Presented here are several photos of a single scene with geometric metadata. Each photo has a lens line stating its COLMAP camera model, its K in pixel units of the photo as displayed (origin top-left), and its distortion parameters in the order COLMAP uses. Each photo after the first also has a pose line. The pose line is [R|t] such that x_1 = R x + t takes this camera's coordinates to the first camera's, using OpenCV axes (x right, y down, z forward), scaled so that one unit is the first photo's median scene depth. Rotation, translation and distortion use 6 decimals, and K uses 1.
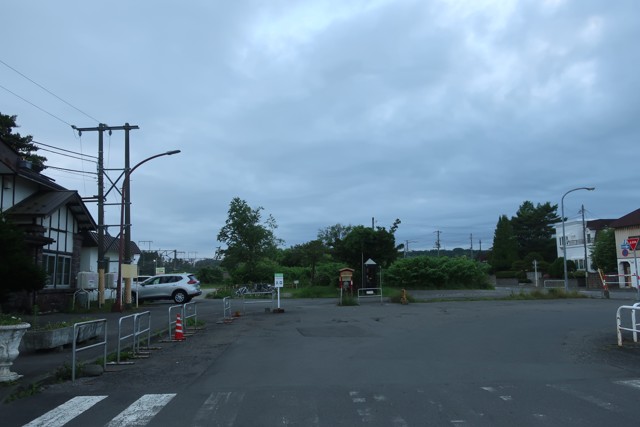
lens RADIAL K [[503.3, 0, 318.0], [0, 503.3, 214.8], [0, 0, 1]] dist [-0.000678, -0.004652]
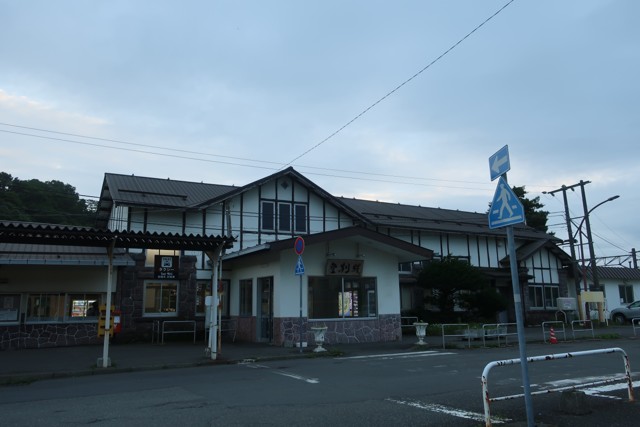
lens RADIAL K [[503.3, 0, 319.3], [0, 503.3, 218.2], [0, 0, 1]] dist [-0.000678, -0.004652]
pose [[0.433670, -0.151470, -0.888250, 0.467937], [0.120990, 0.986632, -0.109176, -0.028216], [0.892912, -0.060123, 0.446199, -0.178950]]
